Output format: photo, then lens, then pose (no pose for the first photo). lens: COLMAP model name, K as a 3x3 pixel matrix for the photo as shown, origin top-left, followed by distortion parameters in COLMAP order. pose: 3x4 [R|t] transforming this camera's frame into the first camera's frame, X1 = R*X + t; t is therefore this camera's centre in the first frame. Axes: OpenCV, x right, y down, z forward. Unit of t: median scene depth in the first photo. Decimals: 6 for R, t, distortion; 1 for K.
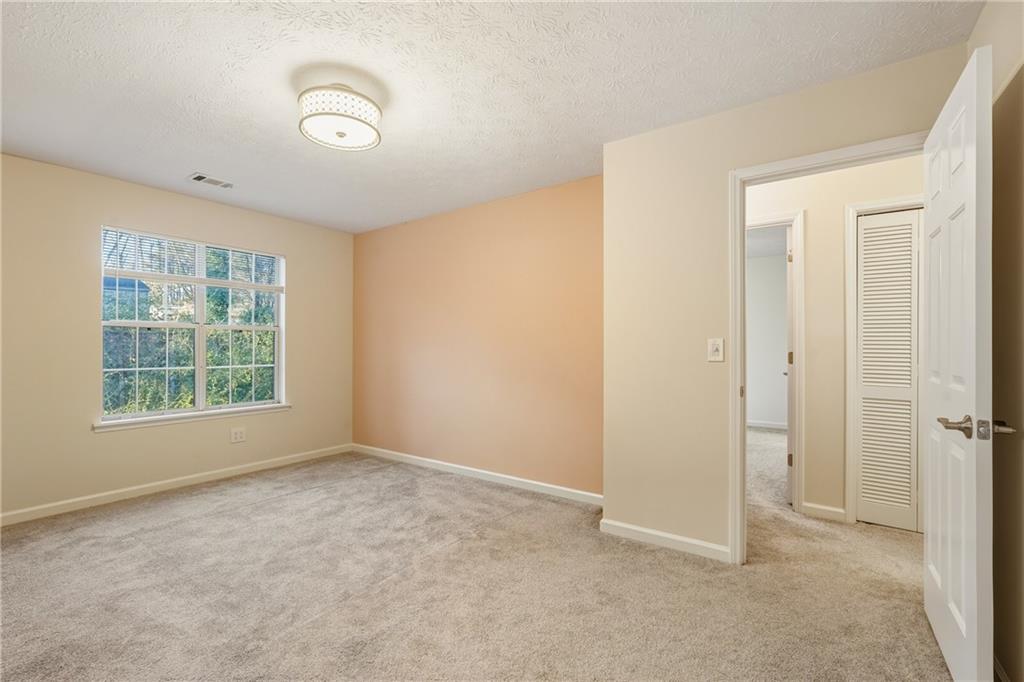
lens RADIAL K [[449.0, 0, 513.4], [0, 449.0, 344.4], [0, 0, 1]] dist [-0.000016, 0.000082]
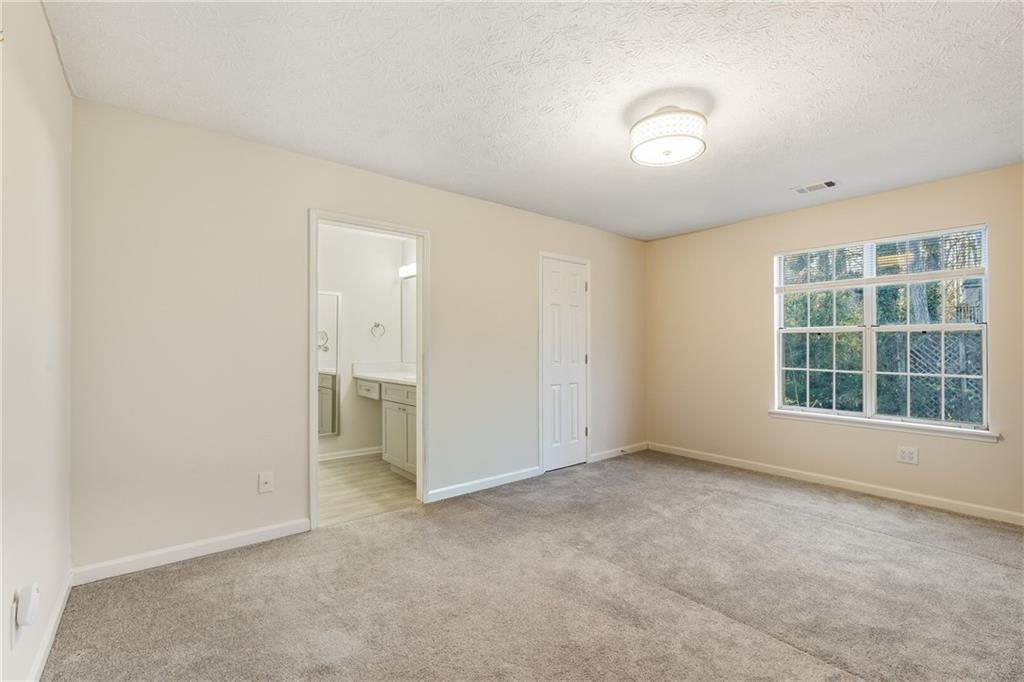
lens RADIAL K [[449.0, 0, 513.4], [0, 449.0, 344.4], [0, 0, 1]] dist [-0.000016, 0.000082]
pose [[-0.278535, -0.010438, -0.960369, 0.468359], [0.003207, 0.999925, -0.011798, 0.000985], [0.960421, -0.006366, -0.278481, 0.594085]]
